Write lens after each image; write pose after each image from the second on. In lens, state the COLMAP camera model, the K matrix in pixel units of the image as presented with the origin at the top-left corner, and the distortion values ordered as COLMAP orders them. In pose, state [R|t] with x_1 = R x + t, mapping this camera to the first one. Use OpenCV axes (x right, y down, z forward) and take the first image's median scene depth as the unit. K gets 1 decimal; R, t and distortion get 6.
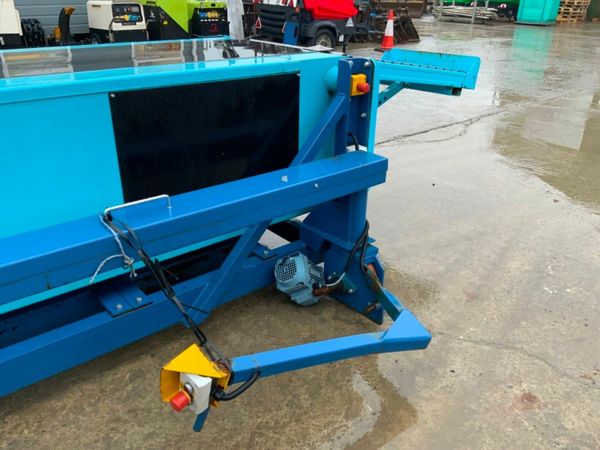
lens RADIAL K [[497.7, 0, 302.0], [0, 497.7, 227.9], [0, 0, 1]] dist [0.061821, -0.119879]
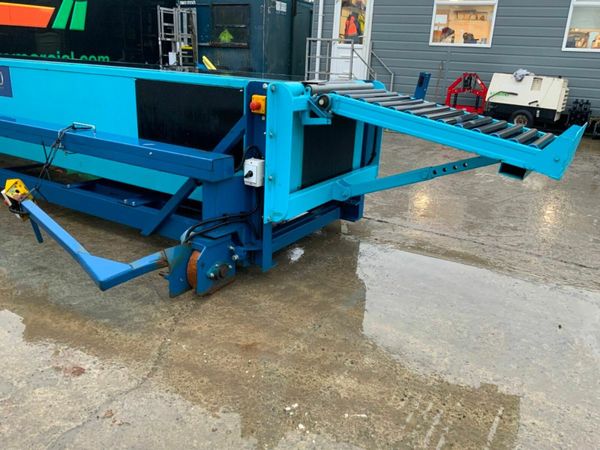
lens RADIAL K [[497.7, 0, 303.0], [0, 497.7, 221.8], [0, 0, 1]] dist [0.061821, -0.119879]
pose [[0.303966, 0.282511, -0.909831, 1.011582], [-0.454283, 0.882432, 0.122232, -0.191811], [0.837396, 0.376166, 0.396570, 0.596305]]
